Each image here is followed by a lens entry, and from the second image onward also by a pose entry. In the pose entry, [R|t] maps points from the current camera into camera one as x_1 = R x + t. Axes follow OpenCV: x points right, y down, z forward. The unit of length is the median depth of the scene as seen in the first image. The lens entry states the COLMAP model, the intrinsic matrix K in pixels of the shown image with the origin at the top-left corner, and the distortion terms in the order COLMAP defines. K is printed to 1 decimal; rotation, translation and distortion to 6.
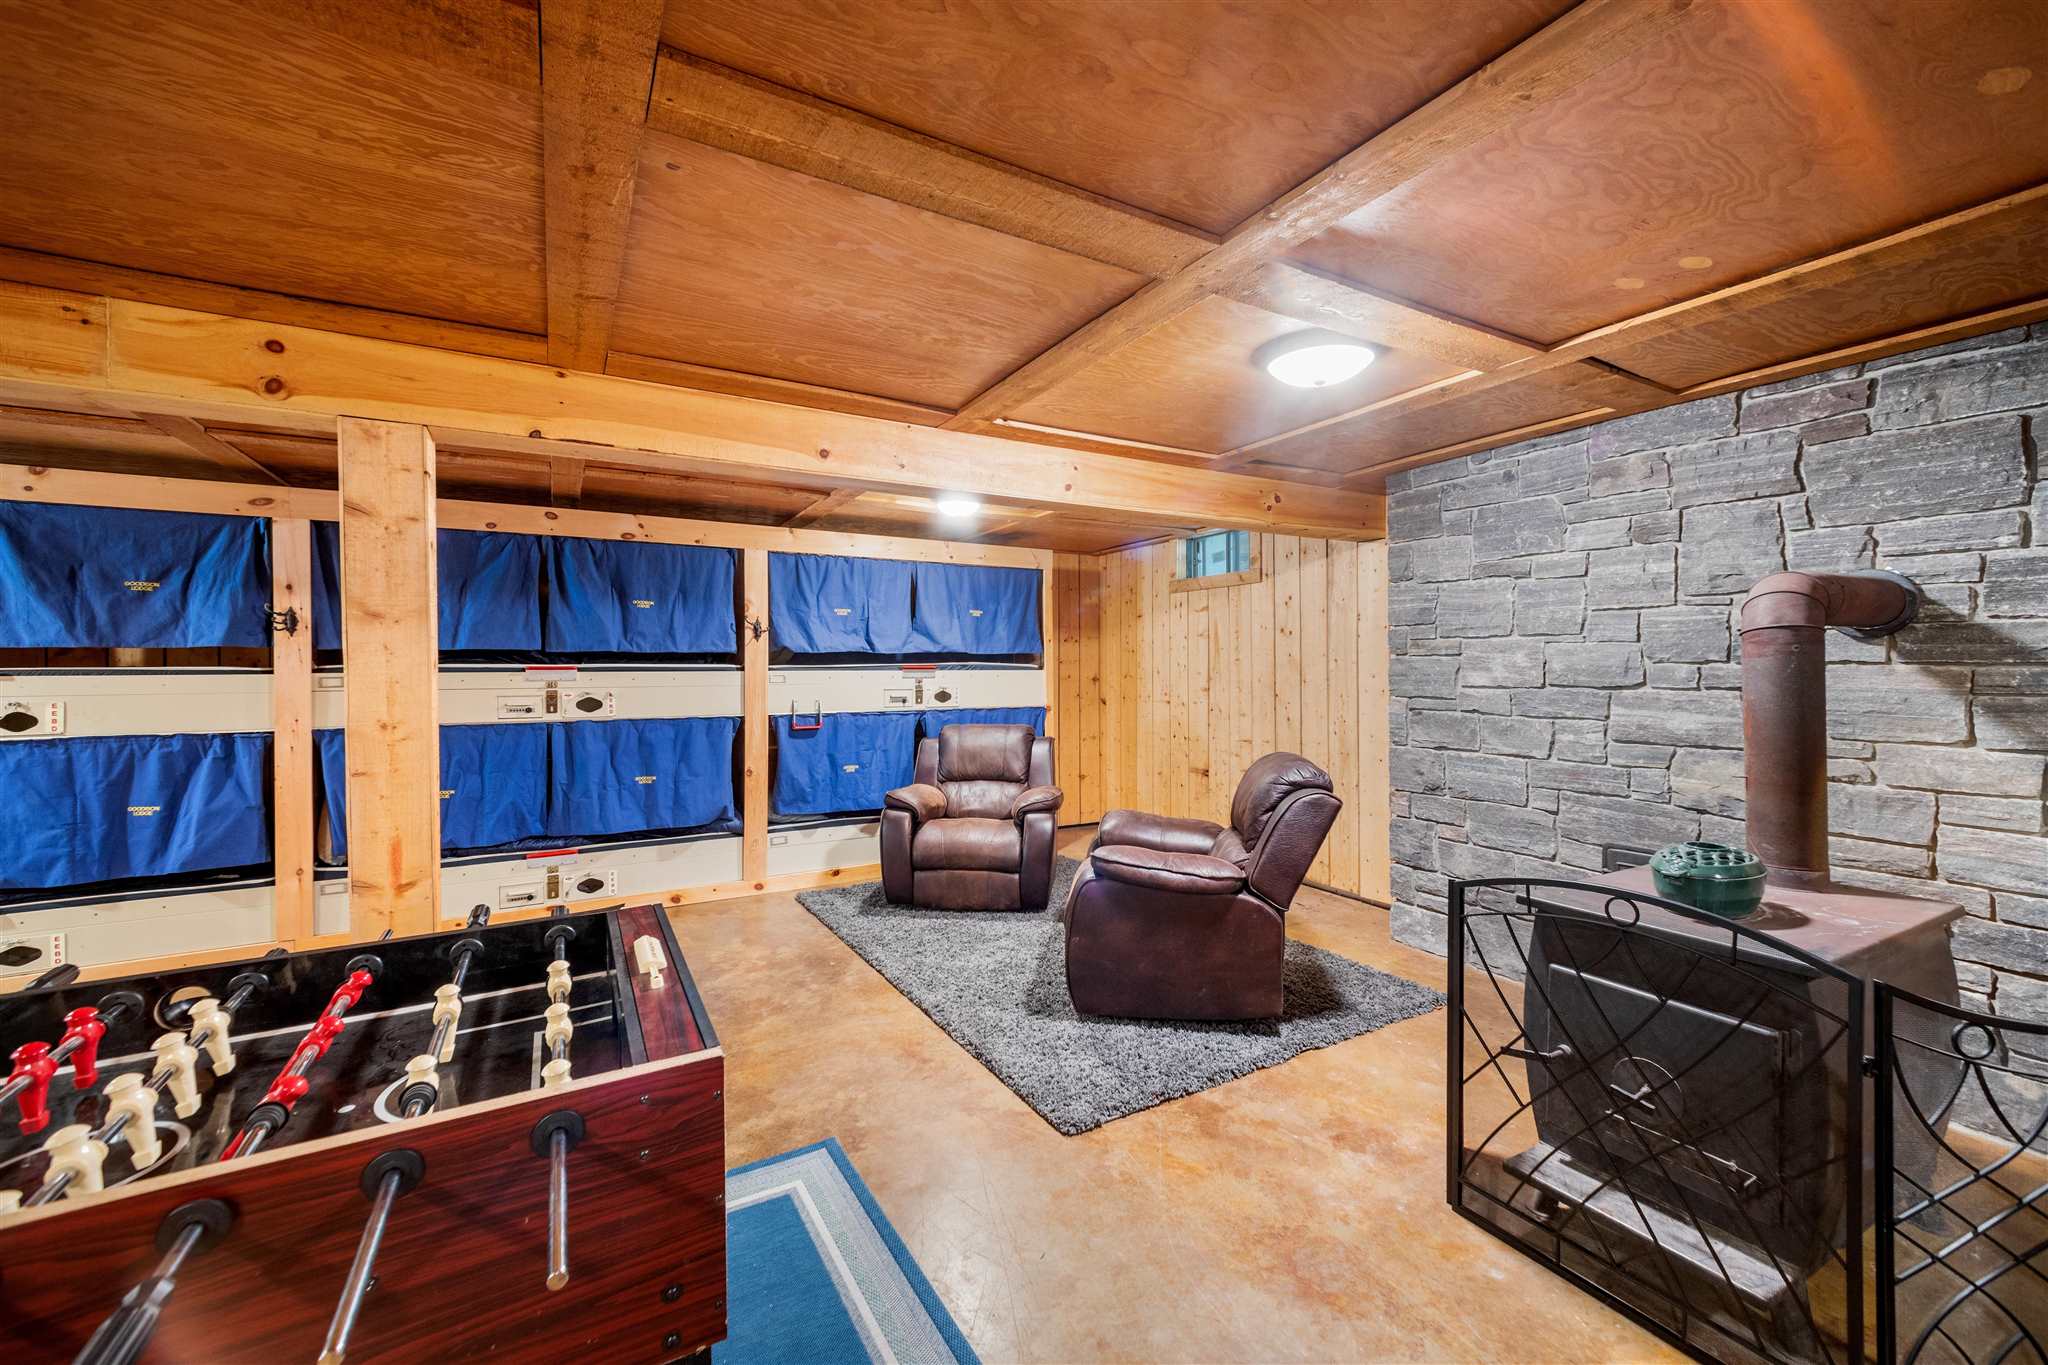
lens RADIAL K [[821.8, 0, 1025.8], [0, 821.8, 674.2], [0, 0, 1]] dist [0.002693, -0.000797]
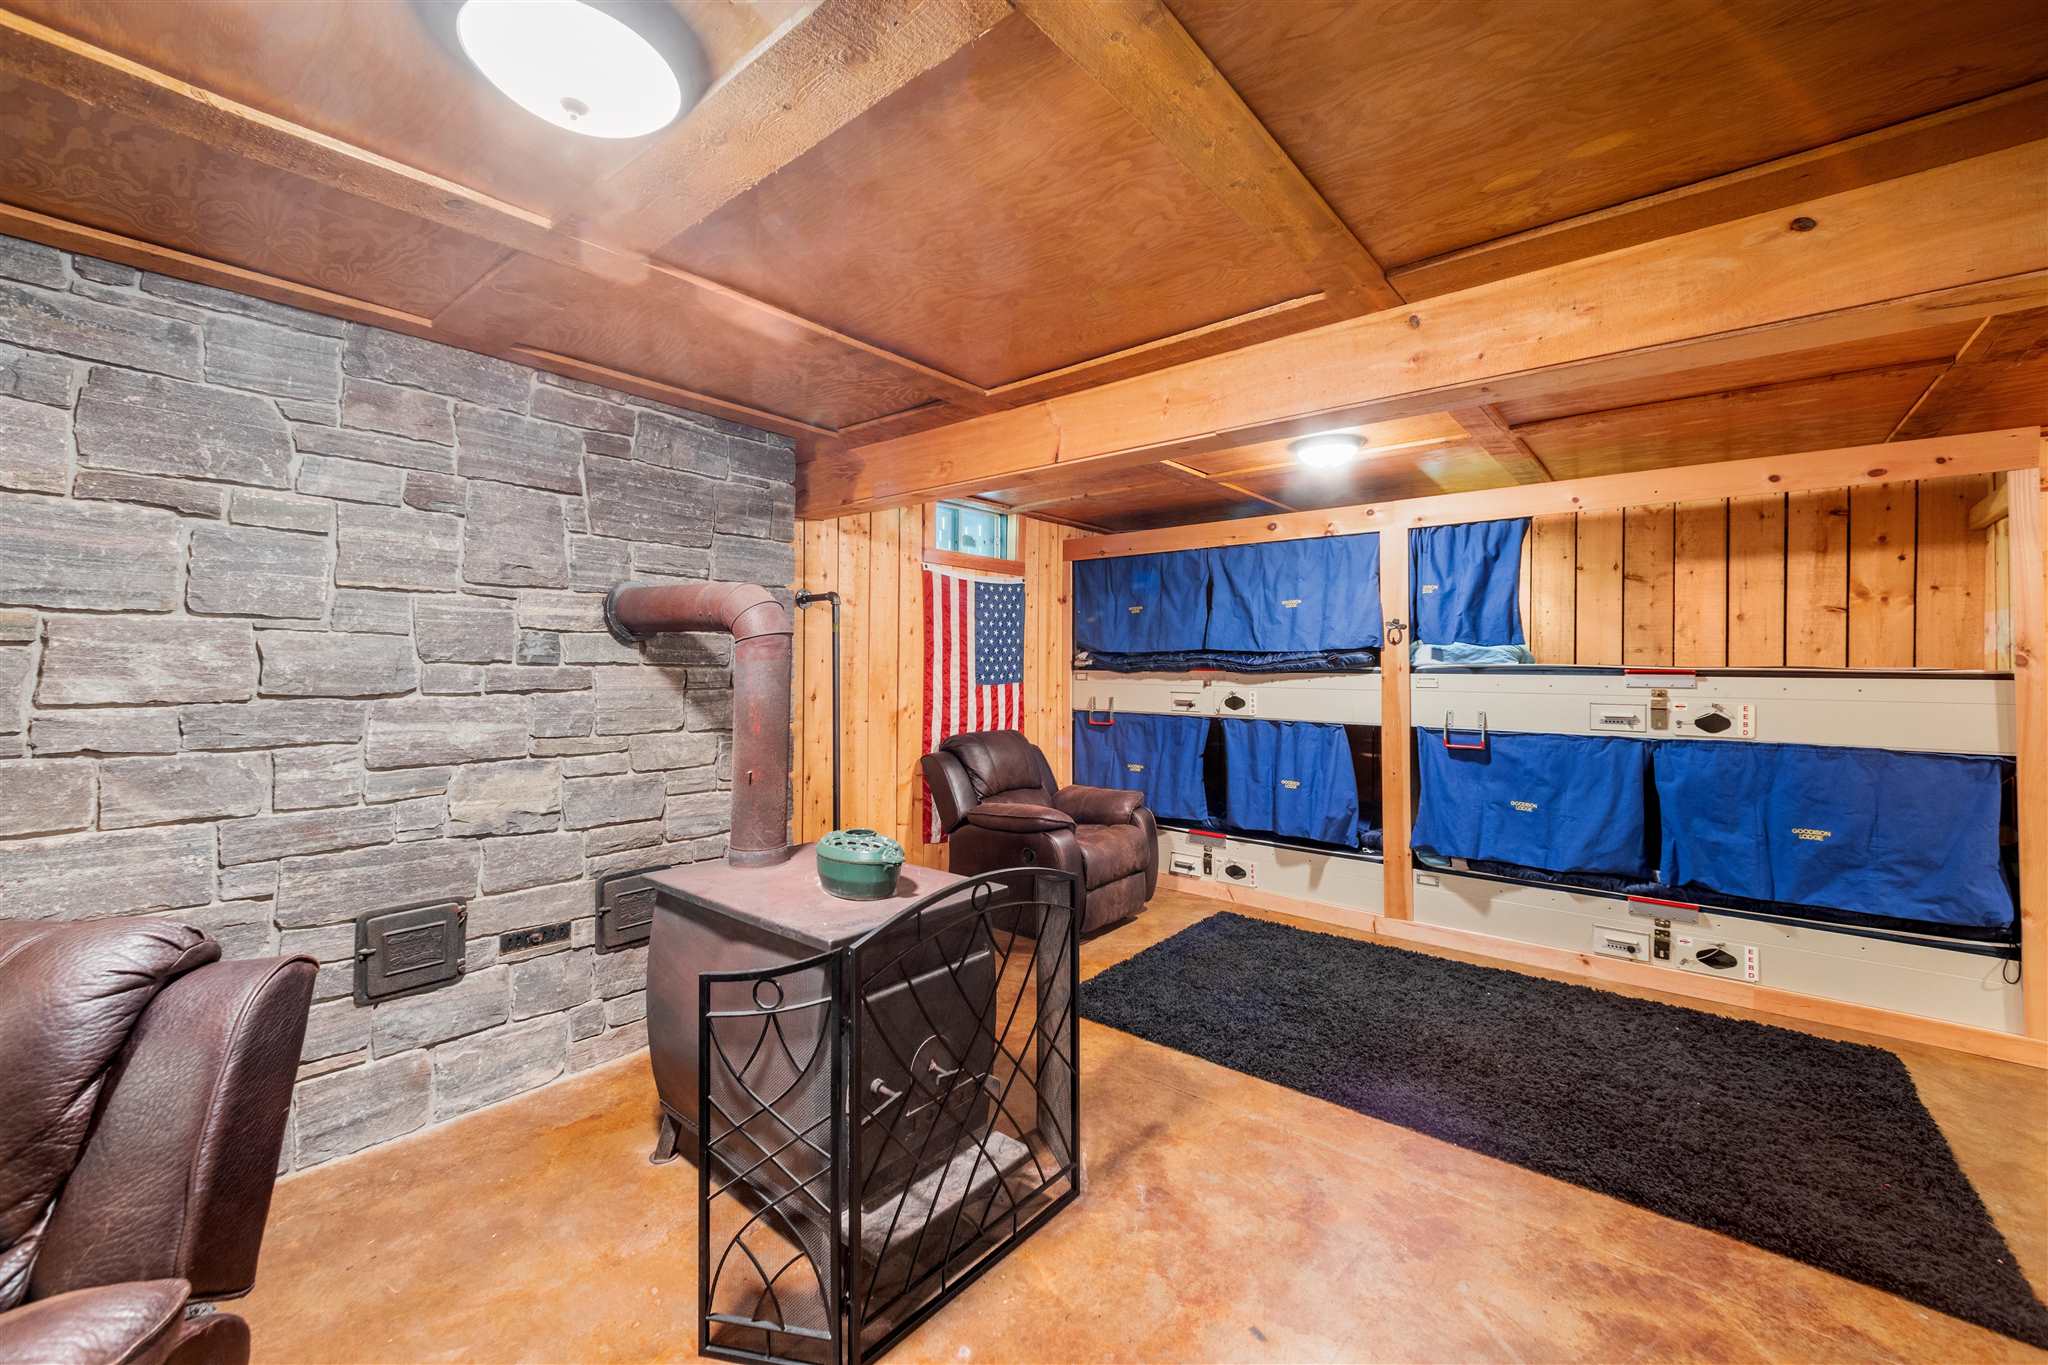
lens RADIAL K [[821.8, 0, 1024.4], [0, 821.8, 670.2], [0, 0, 1]] dist [0.002693, -0.000797]
pose [[-0.342511, -0.000489, 0.939514, -0.170351], [0.009619, 0.999946, 0.004027, -0.004200], [-0.939465, 0.010417, -0.342488, 0.723609]]
